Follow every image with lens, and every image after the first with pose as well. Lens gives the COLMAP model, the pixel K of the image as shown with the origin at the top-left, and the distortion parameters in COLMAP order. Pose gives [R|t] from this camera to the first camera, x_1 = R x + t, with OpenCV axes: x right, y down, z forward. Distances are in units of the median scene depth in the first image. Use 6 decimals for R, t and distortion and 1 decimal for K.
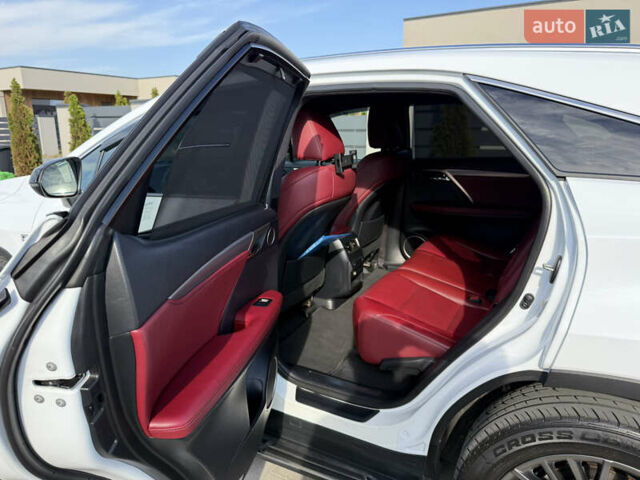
lens RADIAL K [[457.7, 0, 321.0], [0, 457.7, 240.1], [0, 0, 1]] dist [-0.002533, -0.007123]
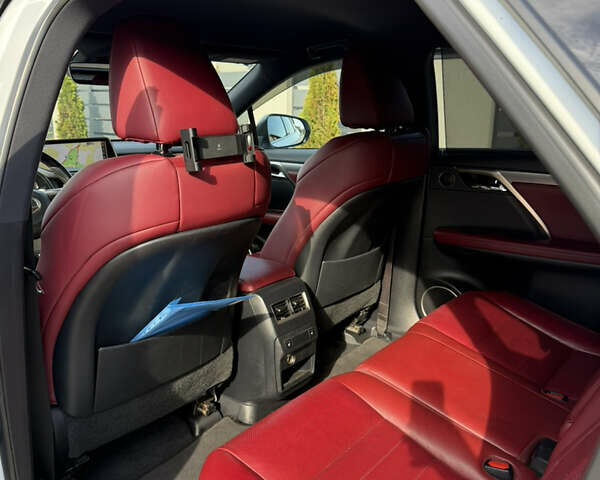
lens RADIAL K [[567.0, 0, 300.0], [0, 567.0, 240.0], [0, 0, 1]] dist [0.096858, -0.434925]
pose [[0.984491, 0.061499, -0.164304, 0.177685], [-0.063430, 0.997965, -0.006529, -0.061201], [0.163568, 0.016849, 0.986388, 0.344440]]
